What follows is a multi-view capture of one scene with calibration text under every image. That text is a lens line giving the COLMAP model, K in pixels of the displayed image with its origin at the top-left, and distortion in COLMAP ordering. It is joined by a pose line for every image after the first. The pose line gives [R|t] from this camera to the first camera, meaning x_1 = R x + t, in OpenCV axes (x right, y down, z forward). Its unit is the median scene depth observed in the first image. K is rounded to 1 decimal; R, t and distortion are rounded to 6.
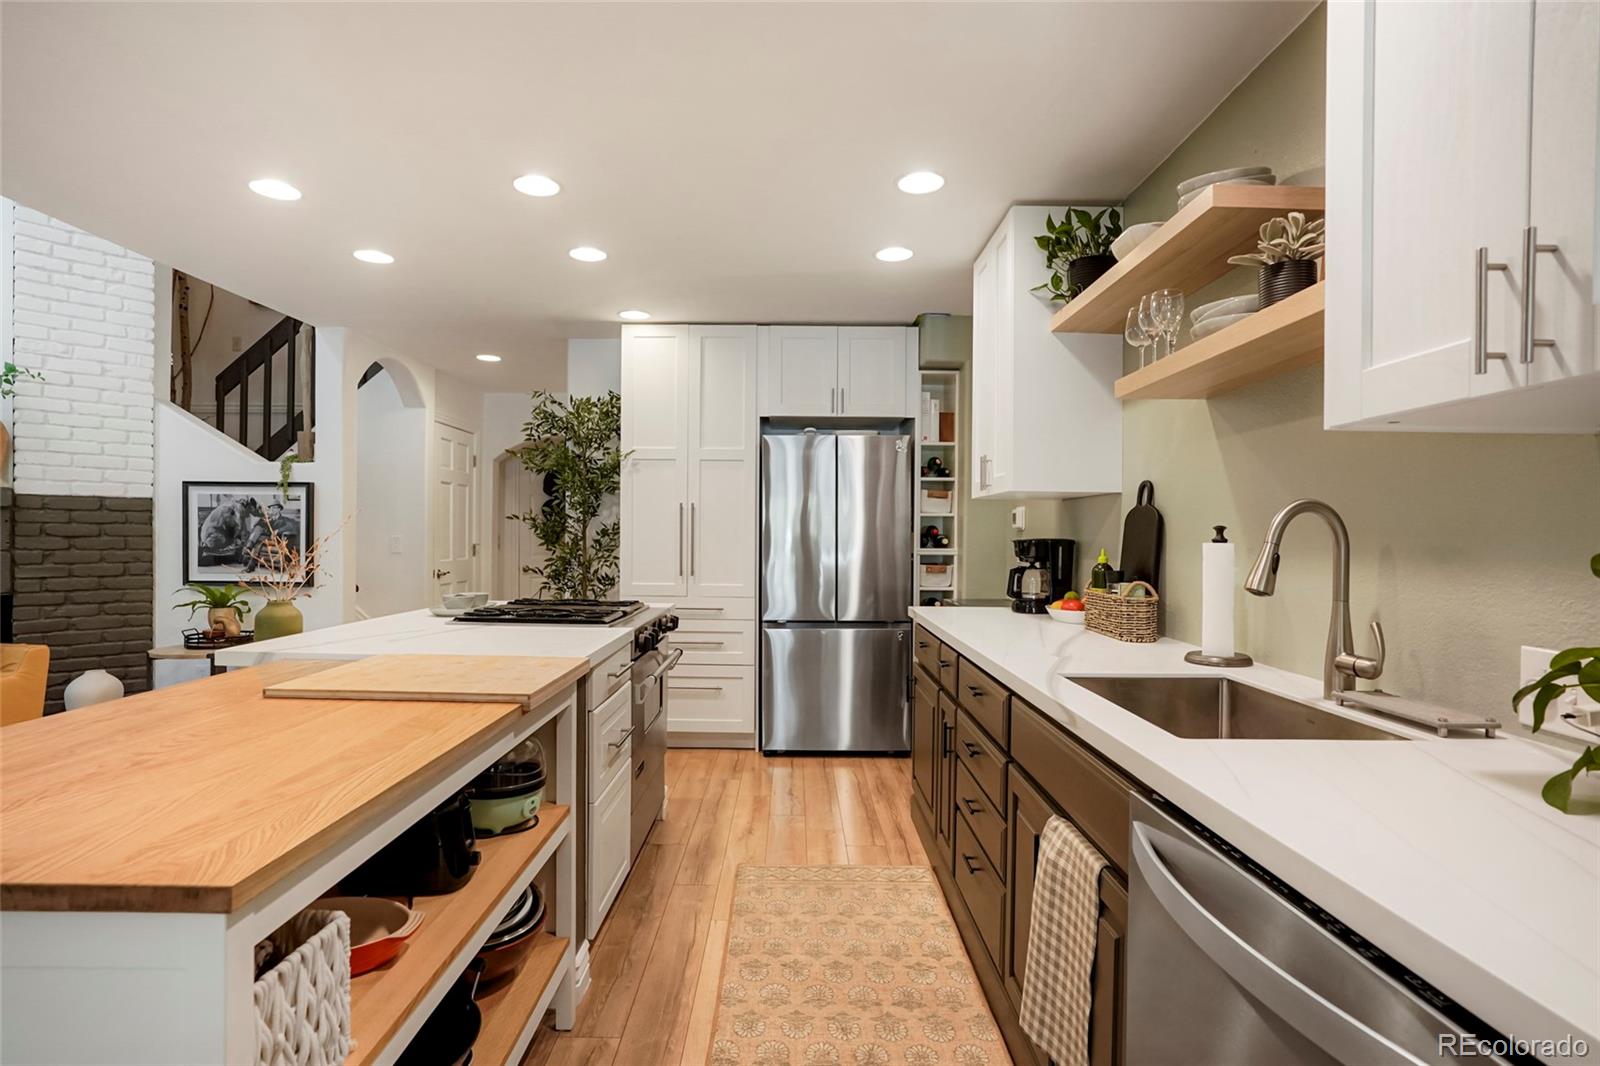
lens RADIAL K [[798.2, 0, 790.6], [0, 798.2, 533.4], [0, 0, 1]] dist [-0.055598, 0.029373]
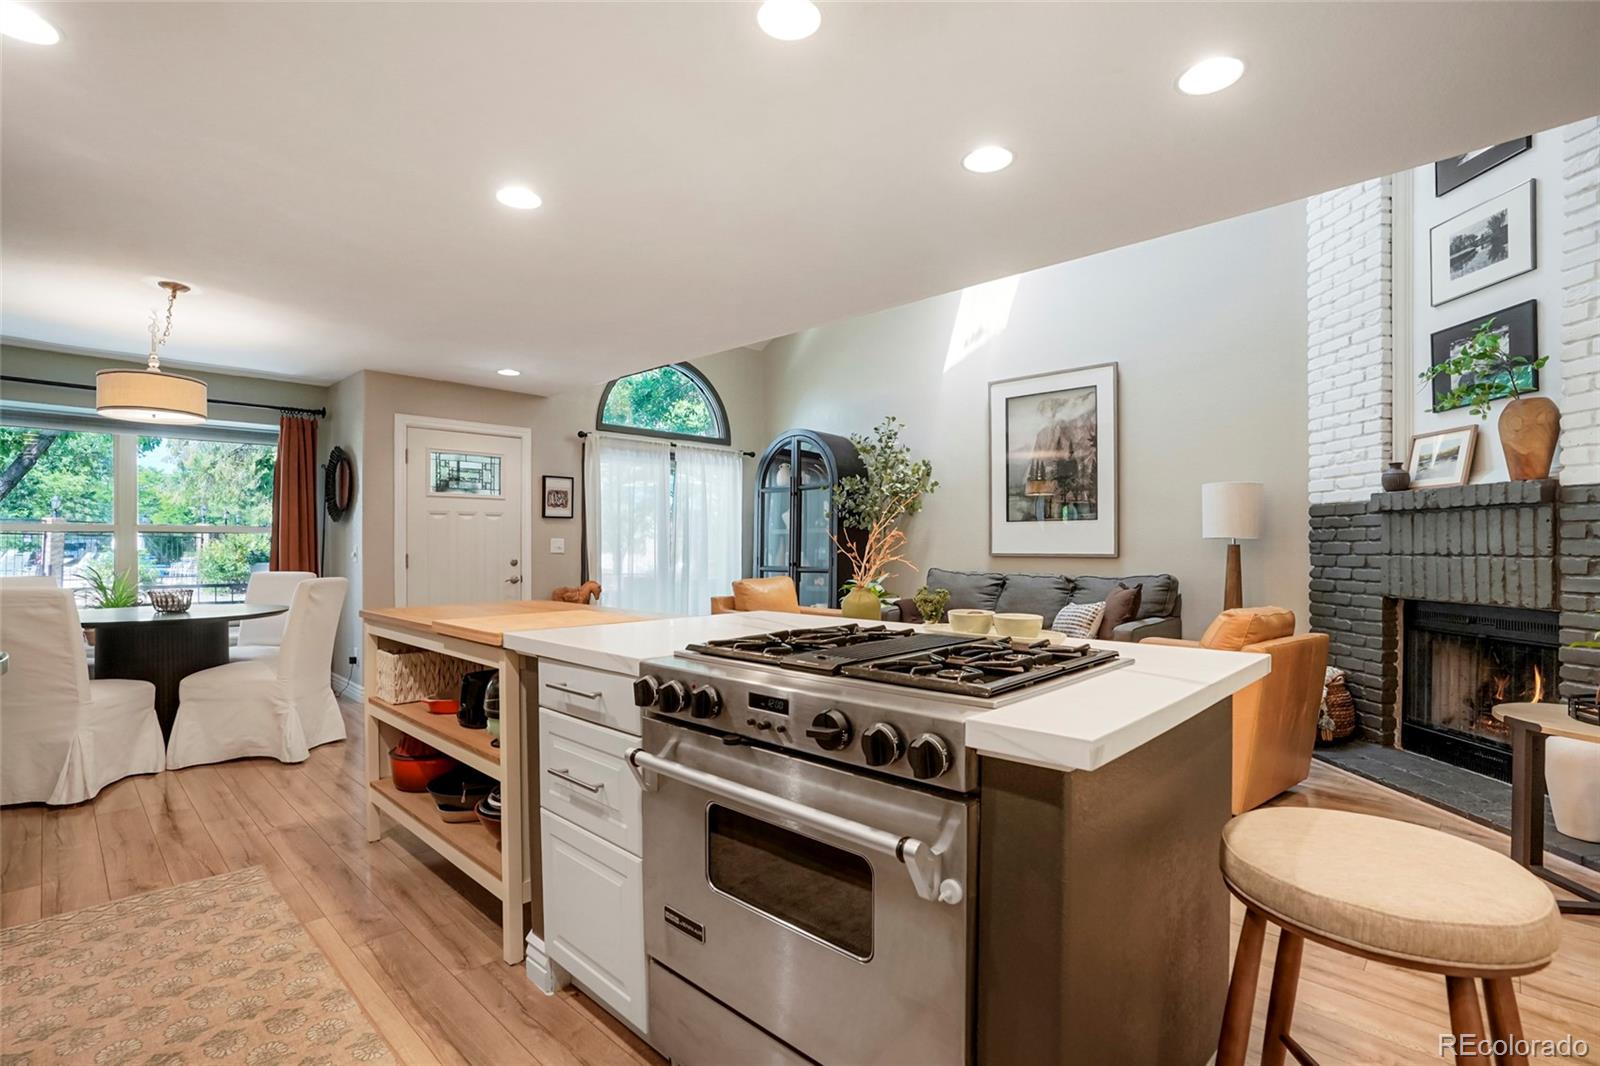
lens RADIAL K [[754.9, 0, 810.6], [0, 754.9, 550.8], [0, 0, 1]] dist [-0.002654, -0.000338]
pose [[-0.669671, -0.006487, -0.742629, 0.086424], [-0.007507, 0.999970, -0.001965, 0.020698], [0.742620, 0.004259, -0.669700, 0.864086]]
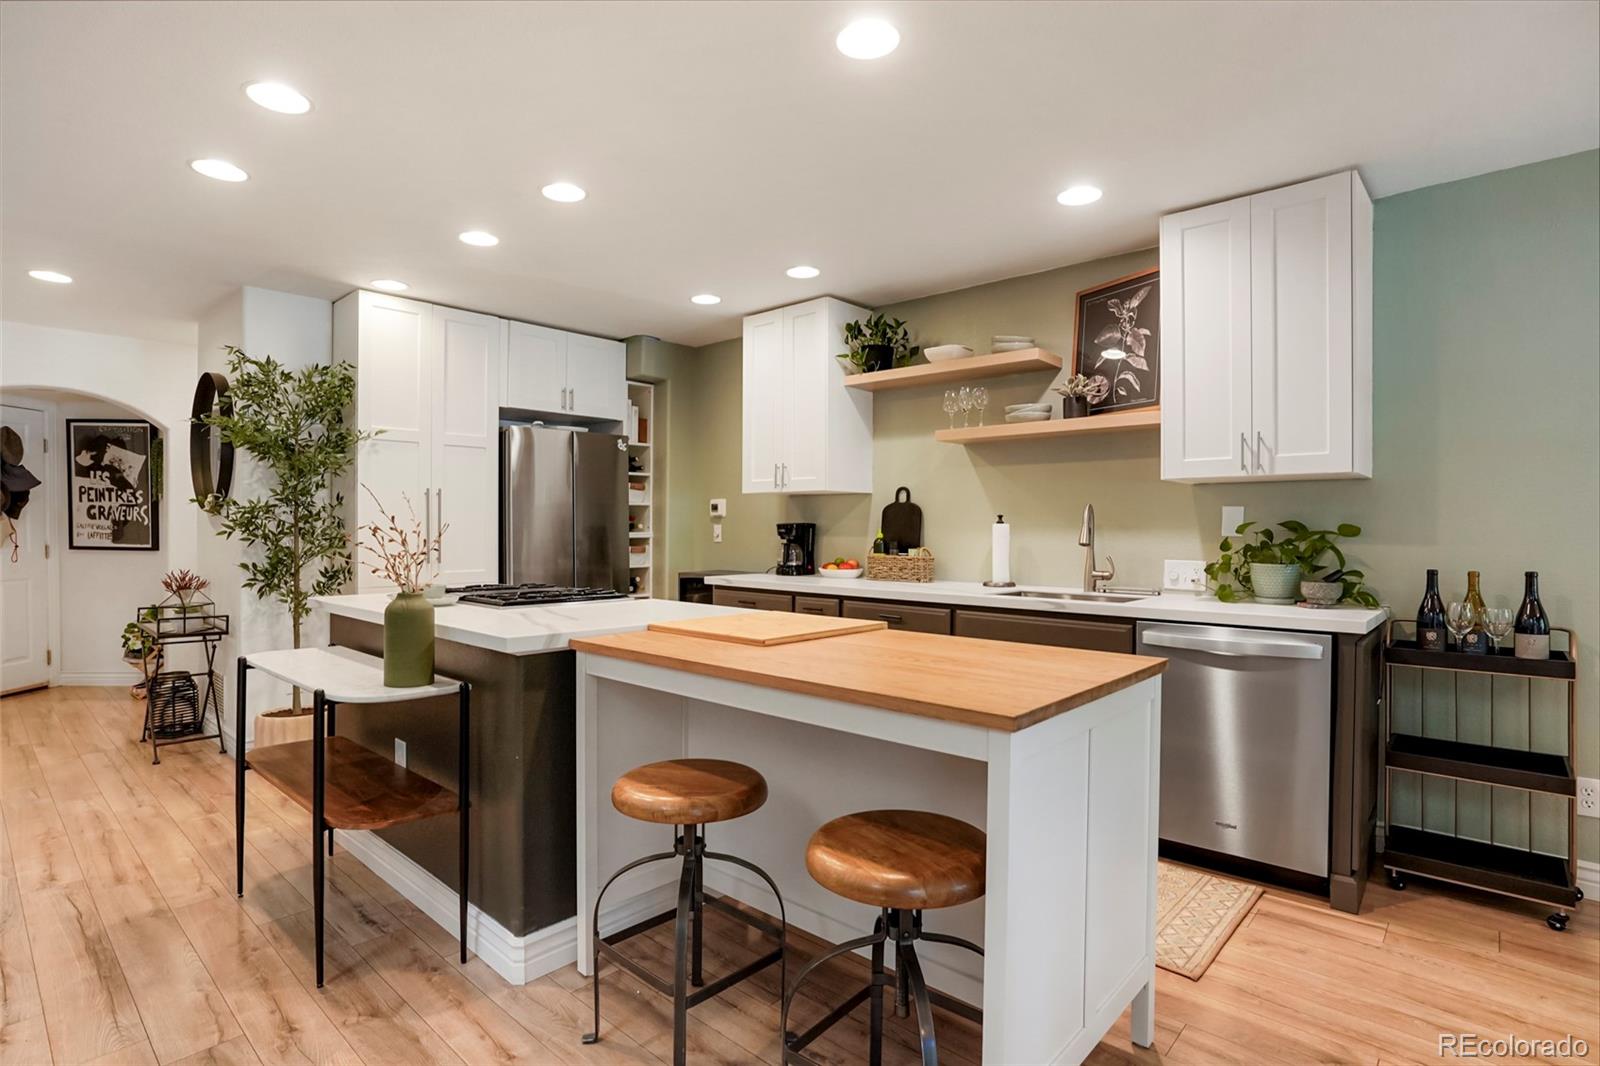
lens RADIAL K [[800.1, 0, 791.6], [0, 800.1, 534.5], [0, 0, 1]] dist [-0.054544, 0.023231]
pose [[0.670875, -0.014689, 0.741425, -0.544250], [0.001588, 0.999830, 0.018371, 0.000941], [-0.741569, -0.011147, 0.670784, 0.028430]]
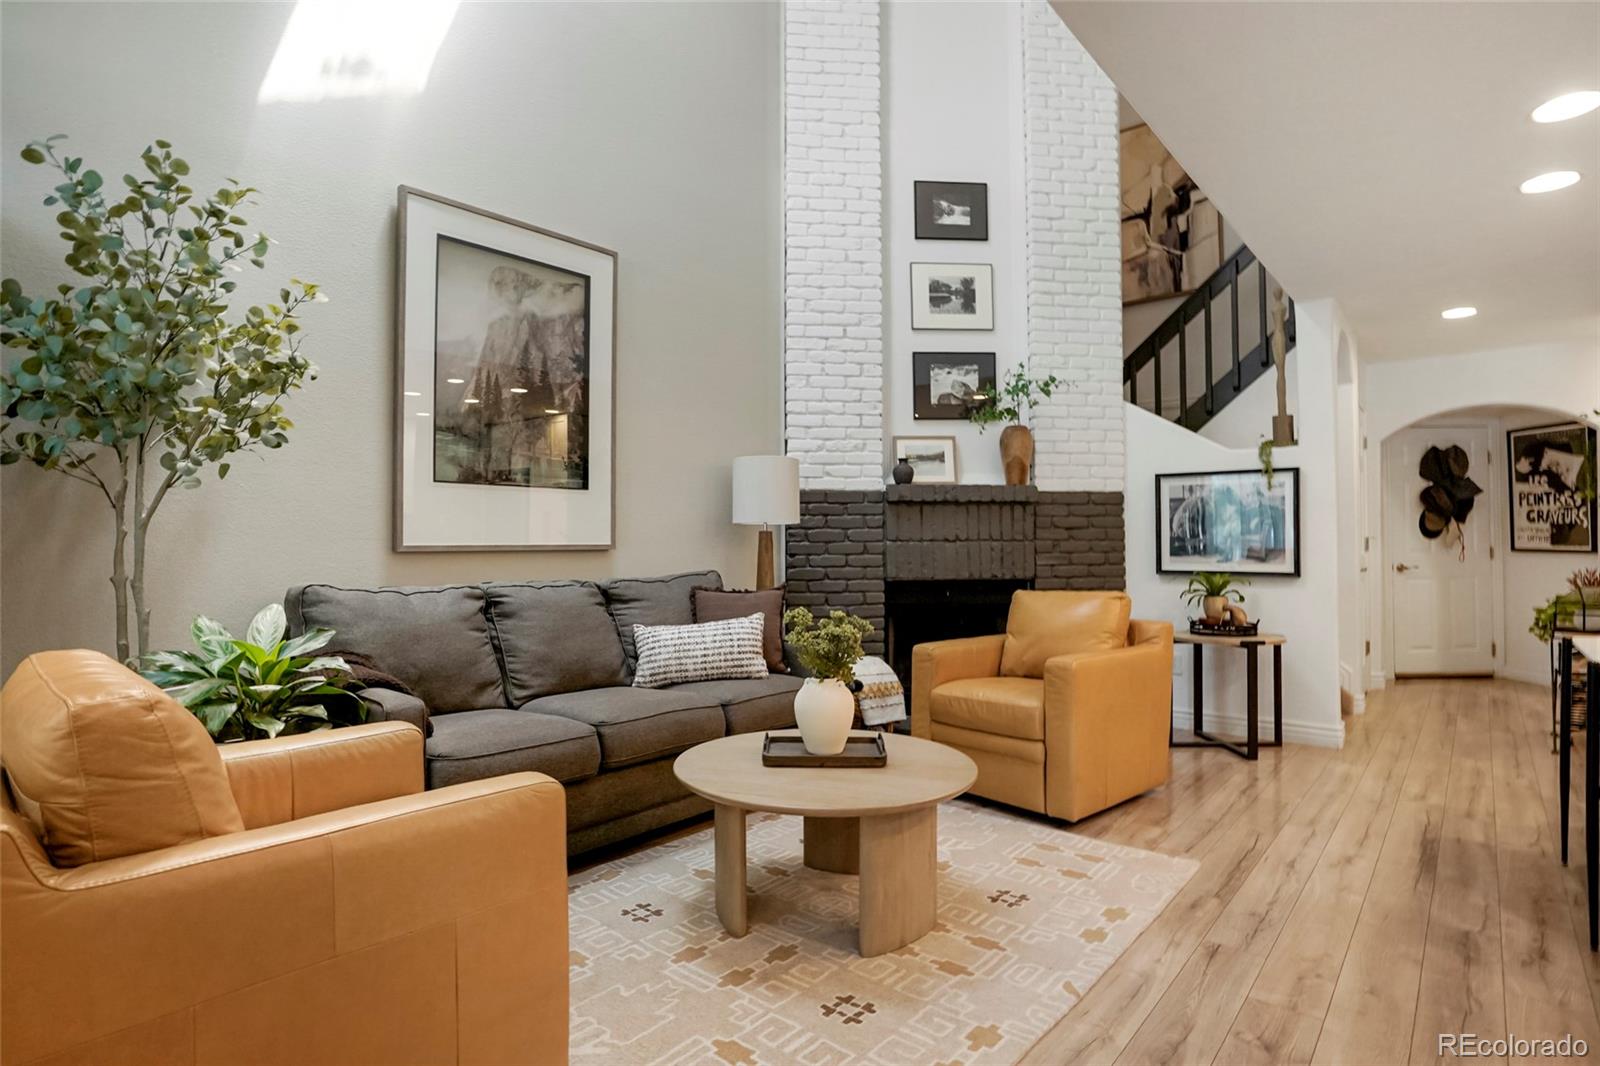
lens RADIAL K [[838.6, 0, 791.1], [0, 838.6, 532.5], [0, 0, 1]] dist [-0.053536, 0.030040]
pose [[0.768304, -0.019068, -0.639801, -0.447270], [0.010575, 0.999798, -0.017098, 0.024547], [0.639997, 0.006371, 0.768351, -0.156516]]
